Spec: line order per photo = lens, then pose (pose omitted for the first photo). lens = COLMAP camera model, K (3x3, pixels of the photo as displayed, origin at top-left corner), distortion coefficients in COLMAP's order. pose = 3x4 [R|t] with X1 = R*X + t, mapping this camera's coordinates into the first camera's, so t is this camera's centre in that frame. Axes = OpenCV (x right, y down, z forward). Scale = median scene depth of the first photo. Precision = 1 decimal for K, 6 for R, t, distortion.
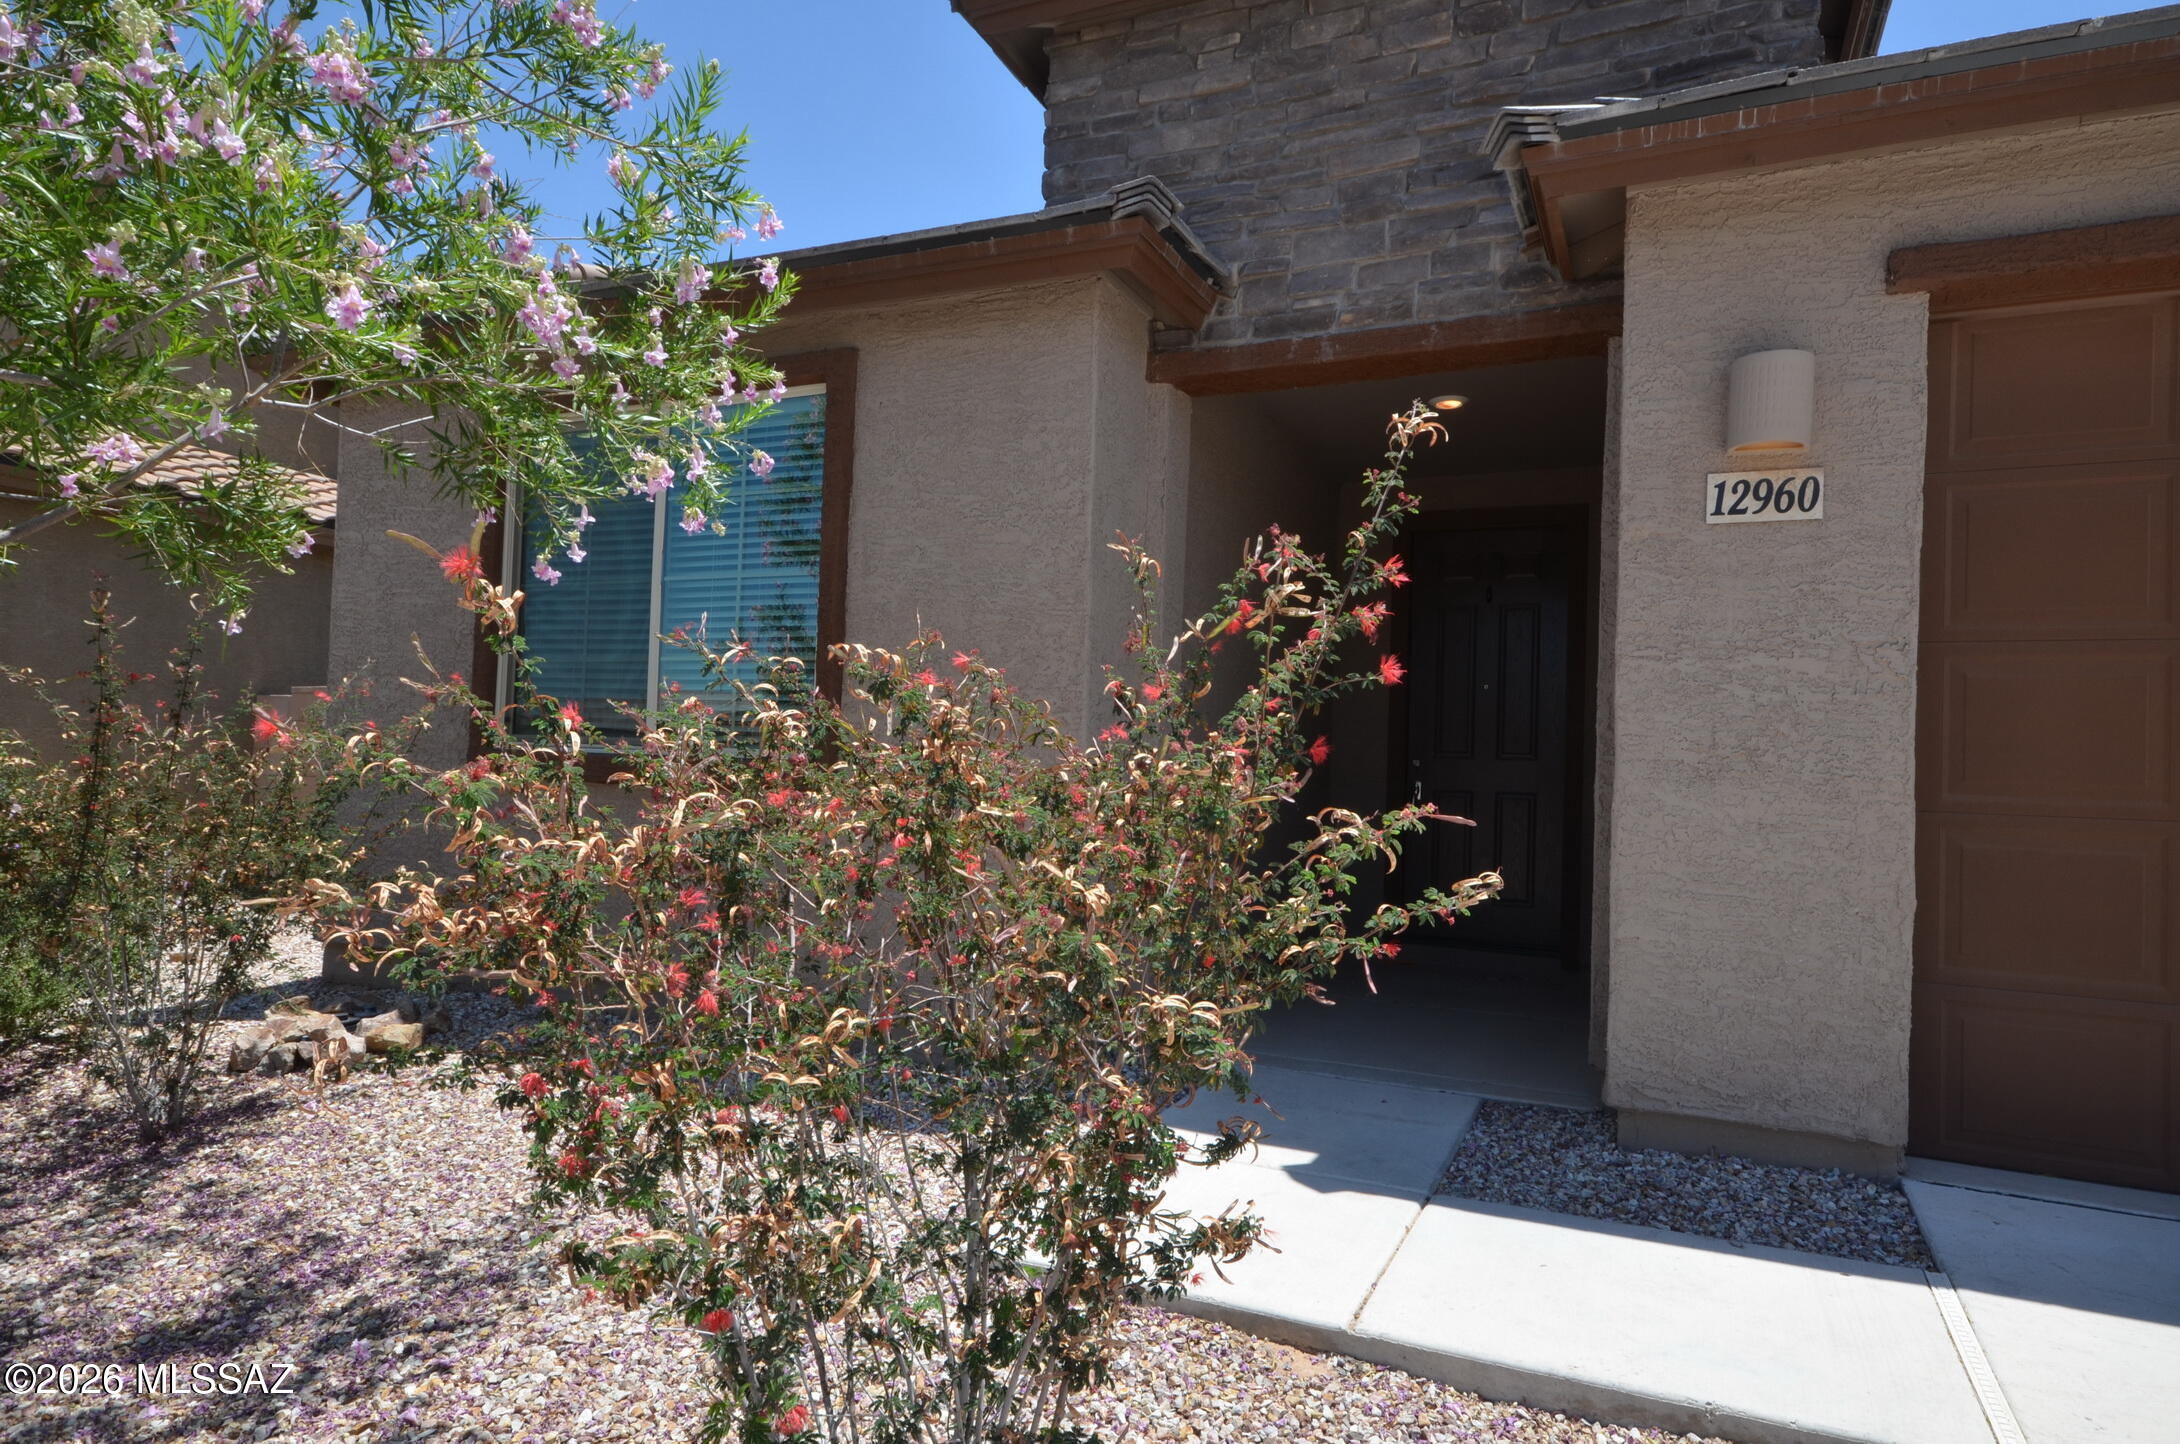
lens RADIAL K [[1302.4, 0, 1088.2], [0, 1302.4, 723.3], [0, 0, 1]] dist [0.010003, 0.001462]
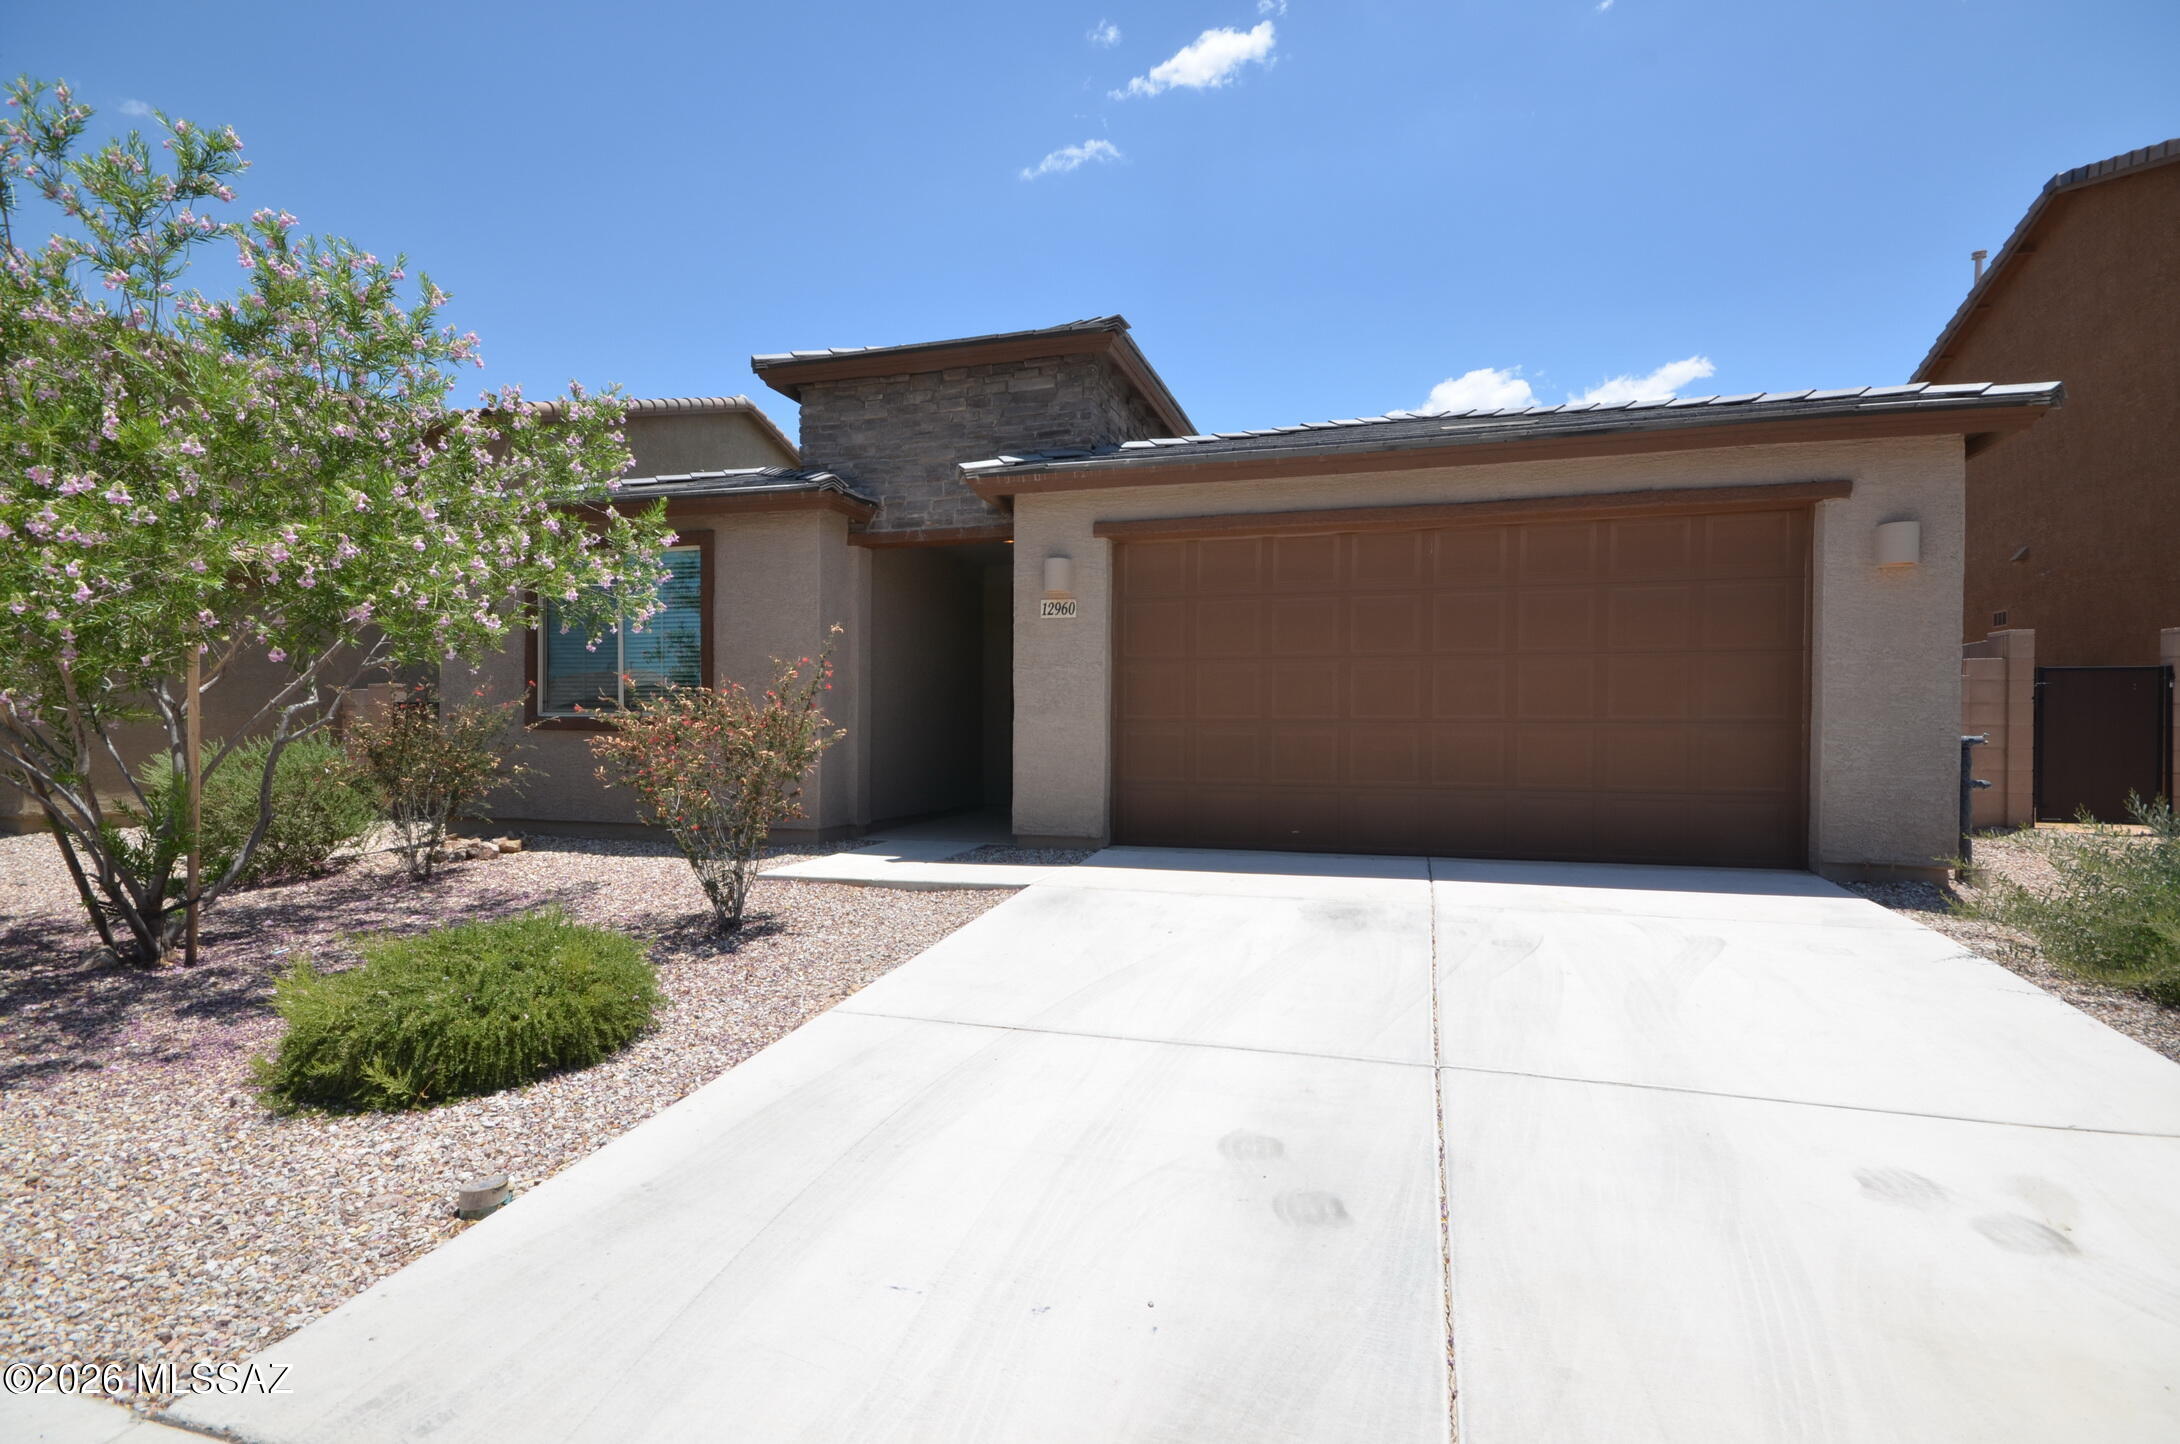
lens RADIAL K [[1021.2, 0, 1092.6], [0, 1021.2, 721.3], [0, 0, 1]] dist [0.001178, 0.000458]
pose [[0.988002, -0.031581, 0.151178, 0.199972], [0.026719, 0.999062, 0.034087, -0.007083], [-0.152112, -0.029639, 0.987919, -0.881124]]
